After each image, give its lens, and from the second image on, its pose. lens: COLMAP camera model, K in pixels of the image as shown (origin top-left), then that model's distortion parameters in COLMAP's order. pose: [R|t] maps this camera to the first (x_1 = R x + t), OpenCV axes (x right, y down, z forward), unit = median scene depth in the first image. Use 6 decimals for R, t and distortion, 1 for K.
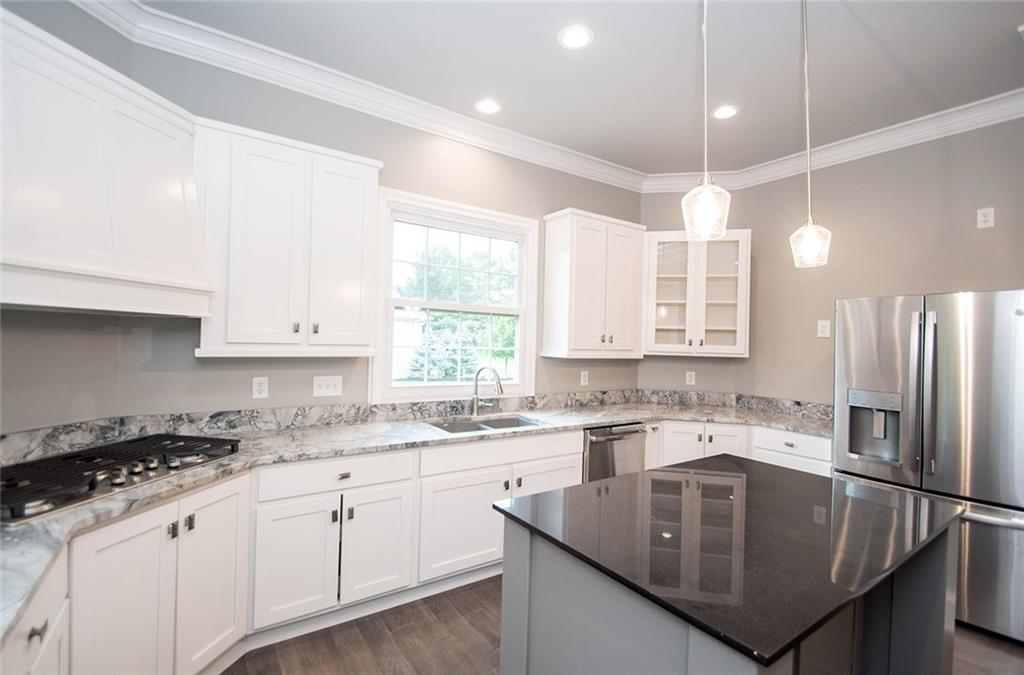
lens RADIAL K [[457.7, 0, 510.1], [0, 457.7, 340.0], [0, 0, 1]] dist [-0.000381, -0.001392]
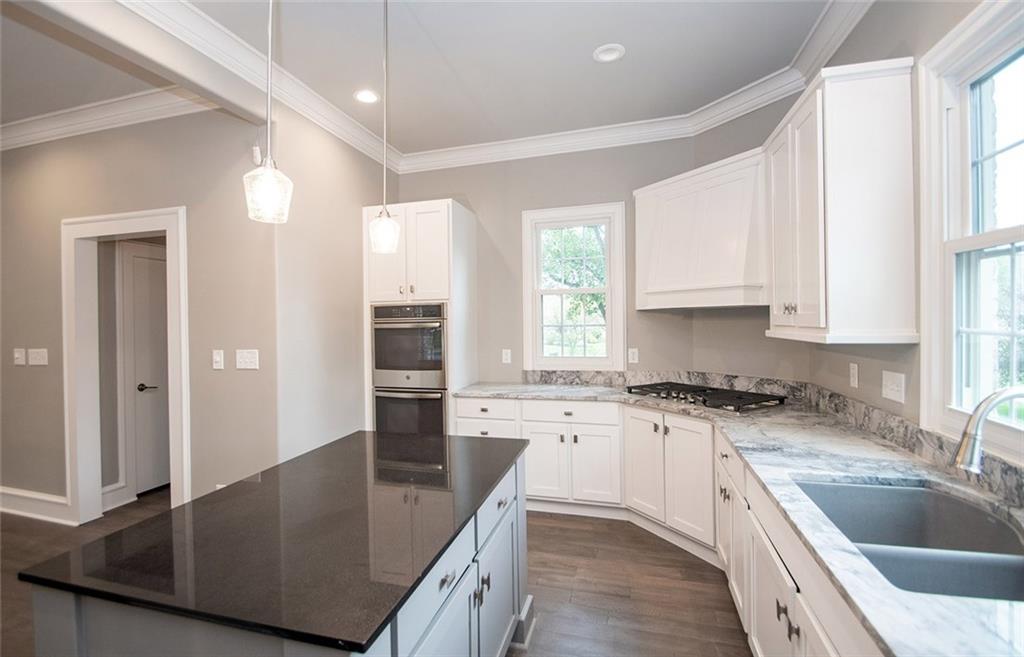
lens RADIAL K [[465.0, 0, 504.7], [0, 465.0, 326.3], [0, 0, 1]] dist [-0.012256, -0.000417]
pose [[-0.763822, -0.005782, -0.645401, 0.465403], [-0.002210, 0.999977, -0.006343, 0.011929], [0.645423, -0.003419, -0.763818, 1.023336]]
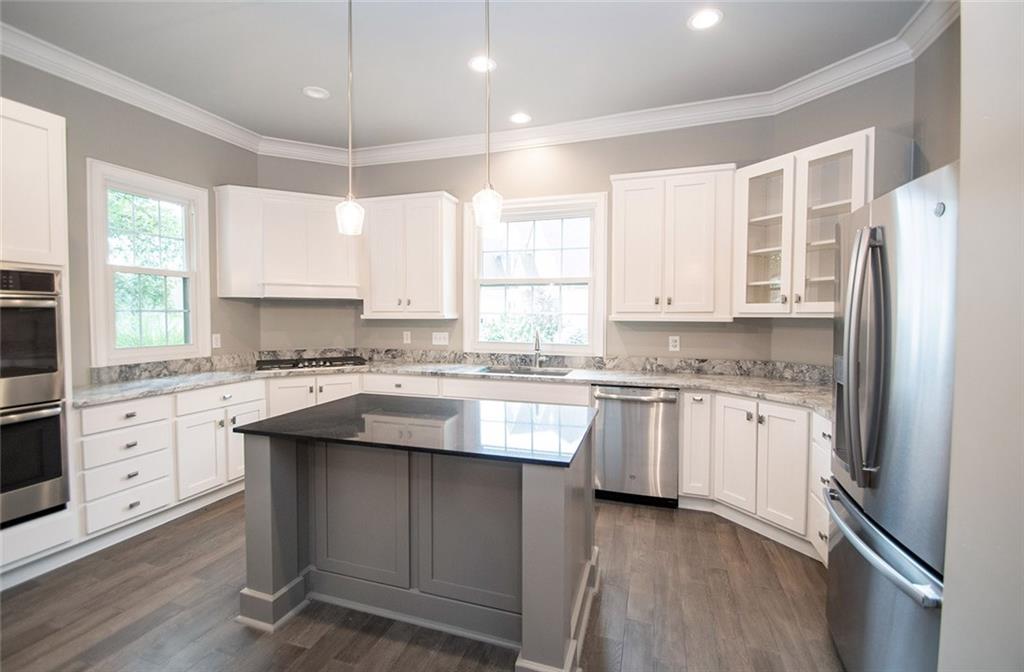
lens RADIAL K [[457.7, 0, 498.3], [0, 457.7, 333.3], [0, 0, 1]] dist [-0.000381, -0.001392]
pose [[0.604074, 0.007704, -0.796891, 0.877429], [0.016512, 0.999618, 0.022180, 0.044826], [0.796757, -0.026557, 0.603716, 0.175771]]
